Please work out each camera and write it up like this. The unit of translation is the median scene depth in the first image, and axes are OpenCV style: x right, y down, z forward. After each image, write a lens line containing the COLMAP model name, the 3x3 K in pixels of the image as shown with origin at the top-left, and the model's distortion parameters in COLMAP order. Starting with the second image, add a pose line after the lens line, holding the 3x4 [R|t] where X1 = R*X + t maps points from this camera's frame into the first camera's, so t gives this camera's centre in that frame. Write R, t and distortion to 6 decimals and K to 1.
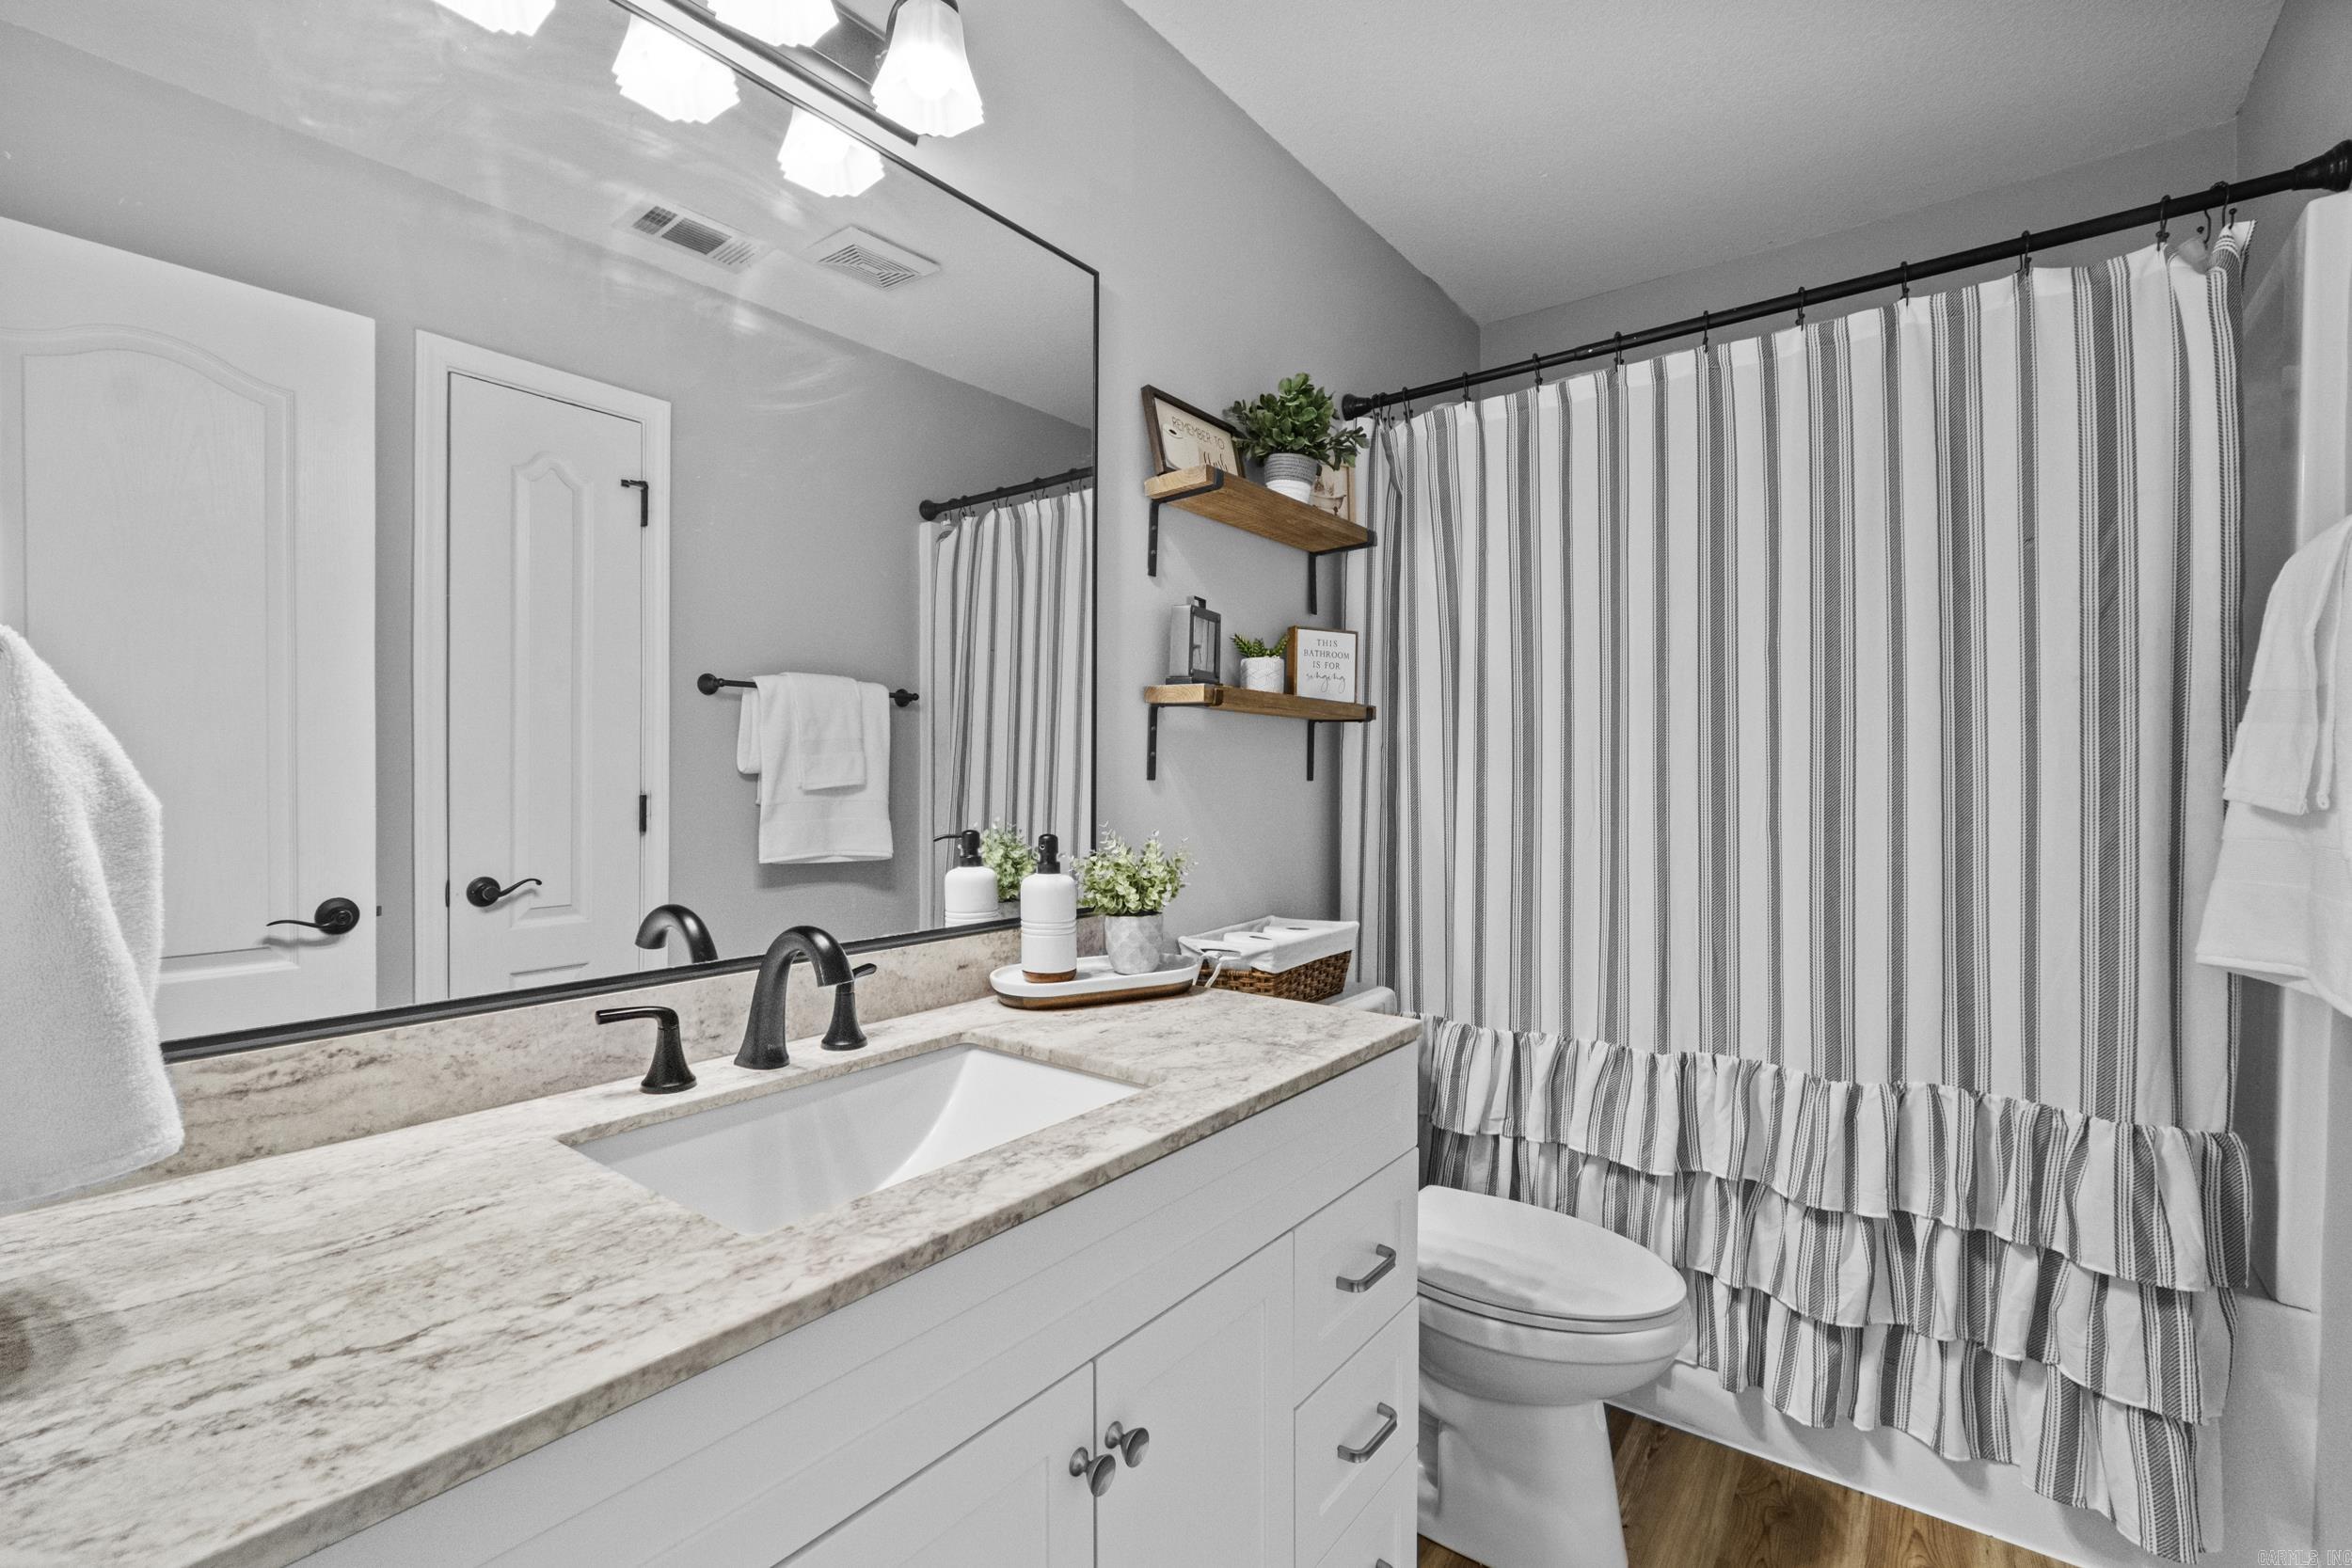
lens RADIAL K [[1027.0, 0, 1175.7], [0, 1027.0, 781.5], [0, 0, 1]] dist [-0.005155, -0.000460]
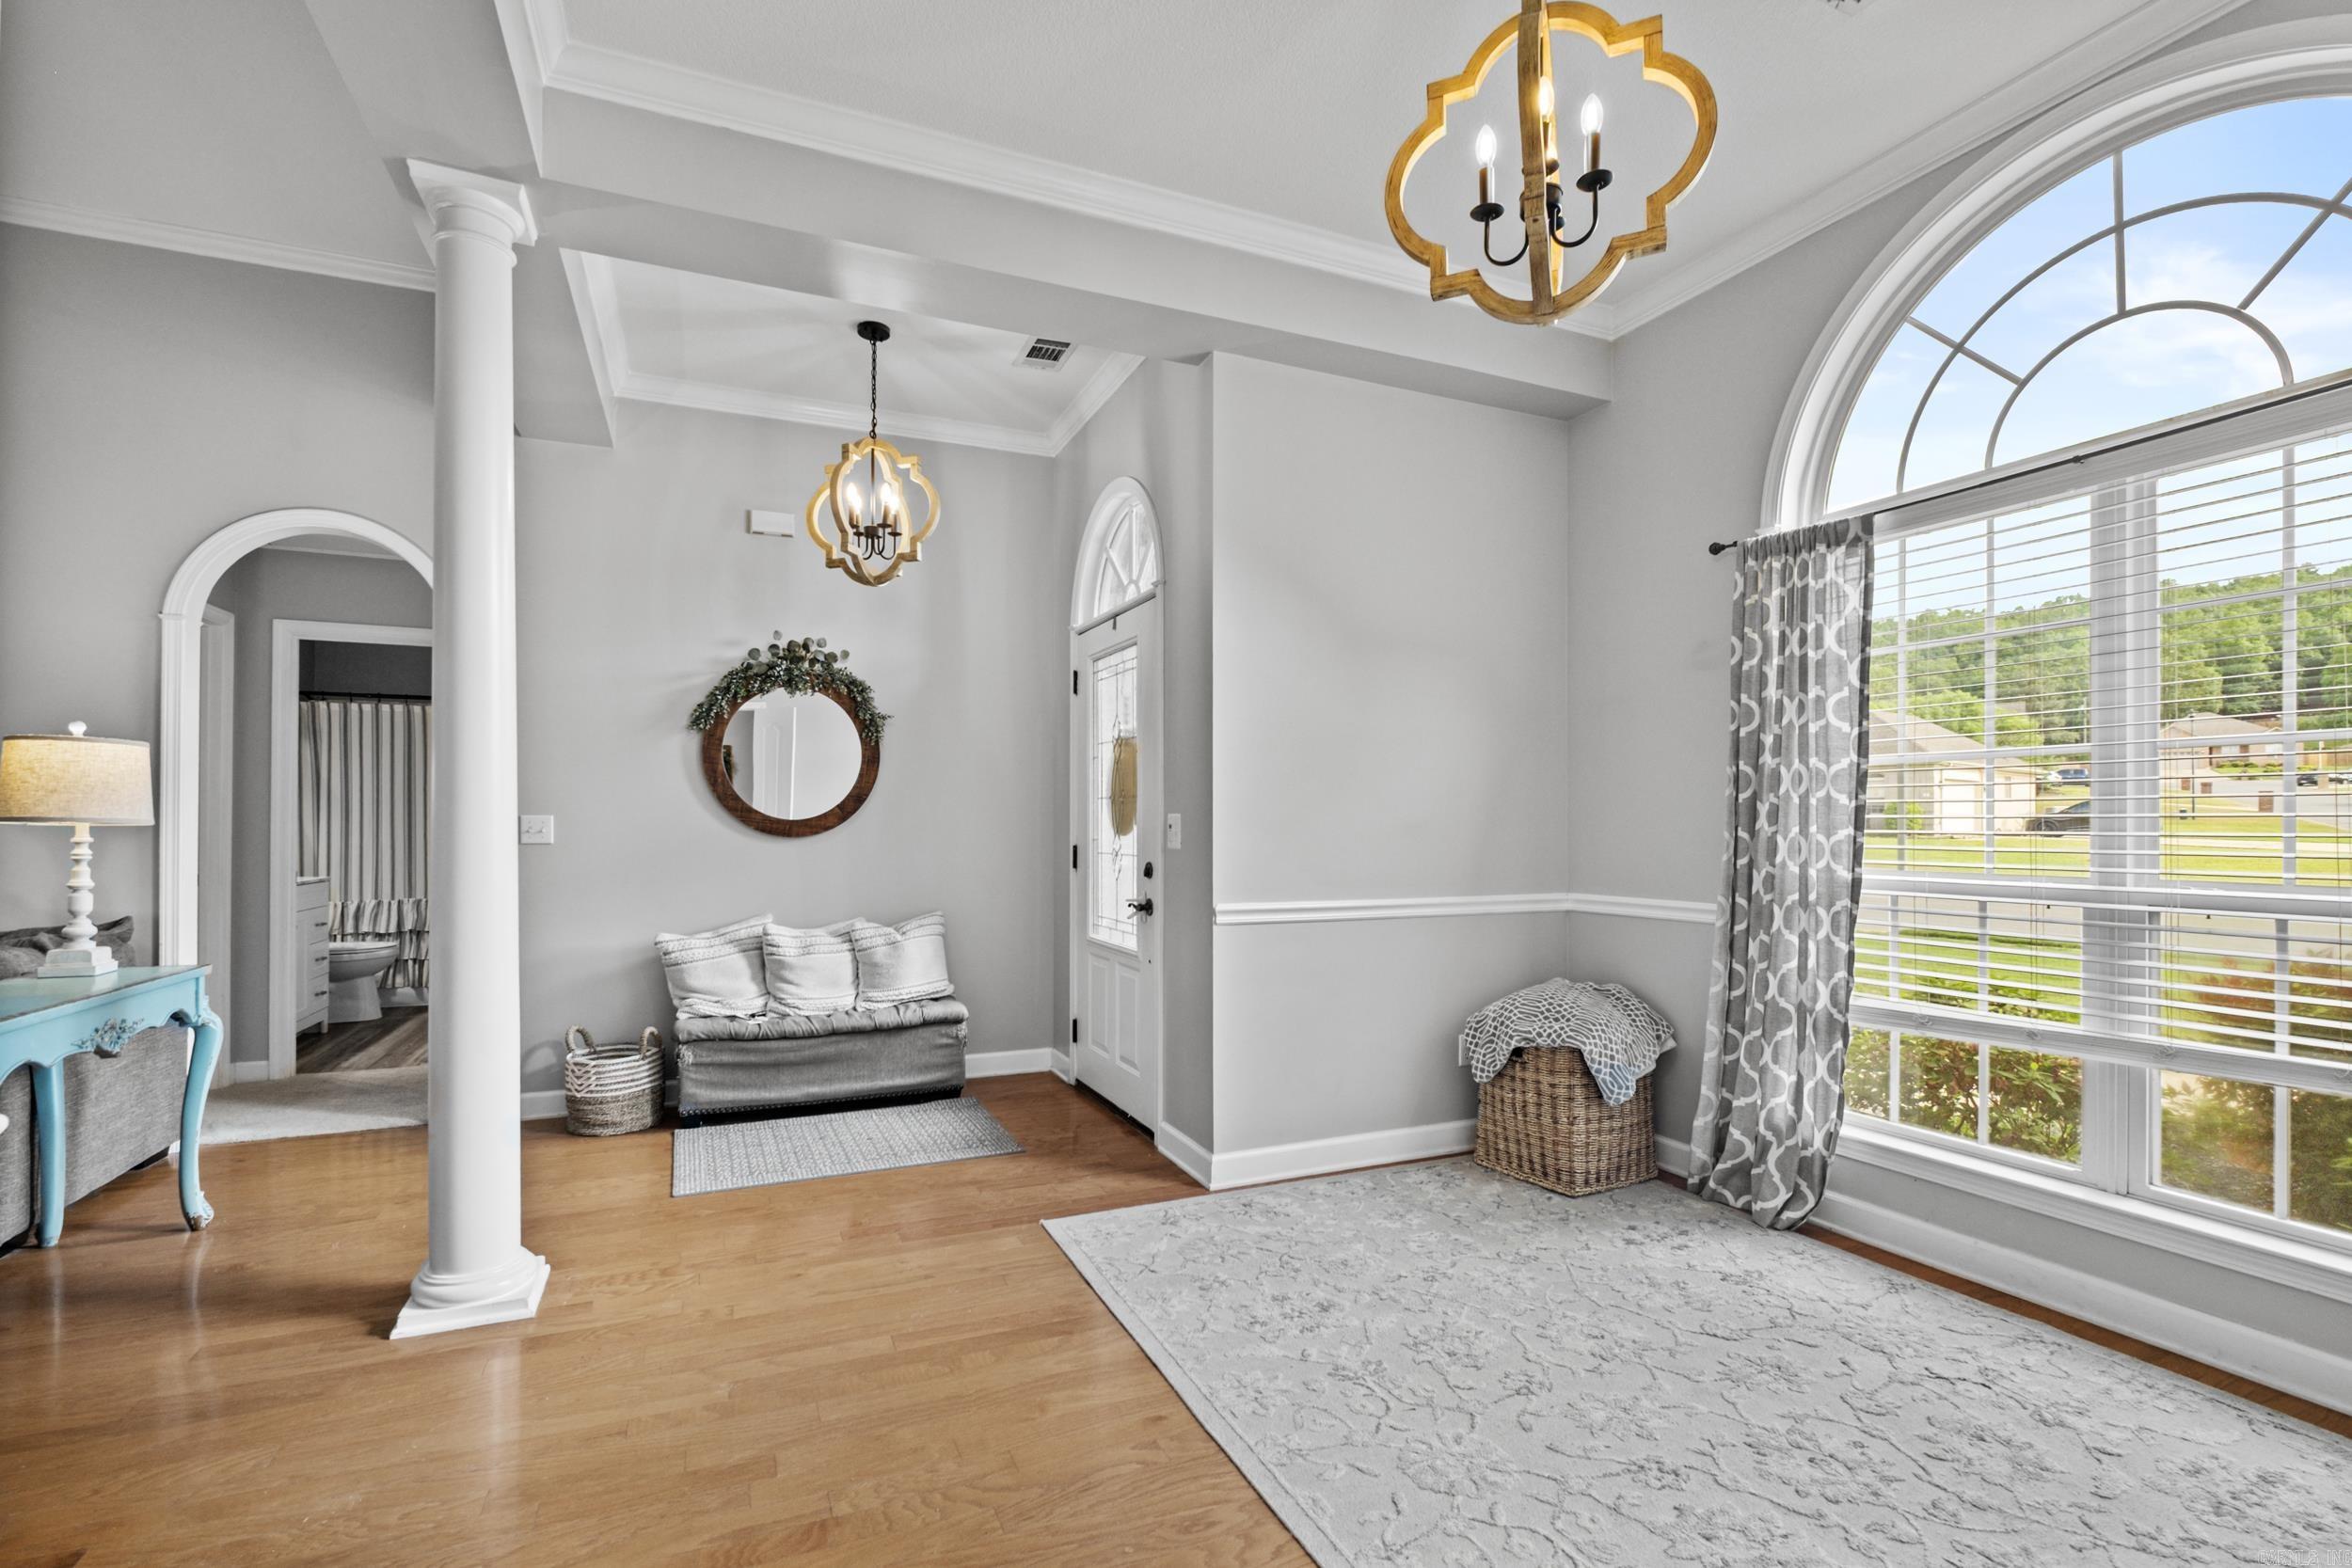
lens RADIAL K [[1027.0, 0, 1125.9], [0, 1027.0, 817.8], [0, 0, 1]] dist [-0.005155, -0.000460]
pose [[0.500658, -0.000032, 0.865645, -1.324233], [-0.002266, 0.999997, 0.001347, -0.032195], [-0.865642, -0.002636, 0.500656, -2.971718]]
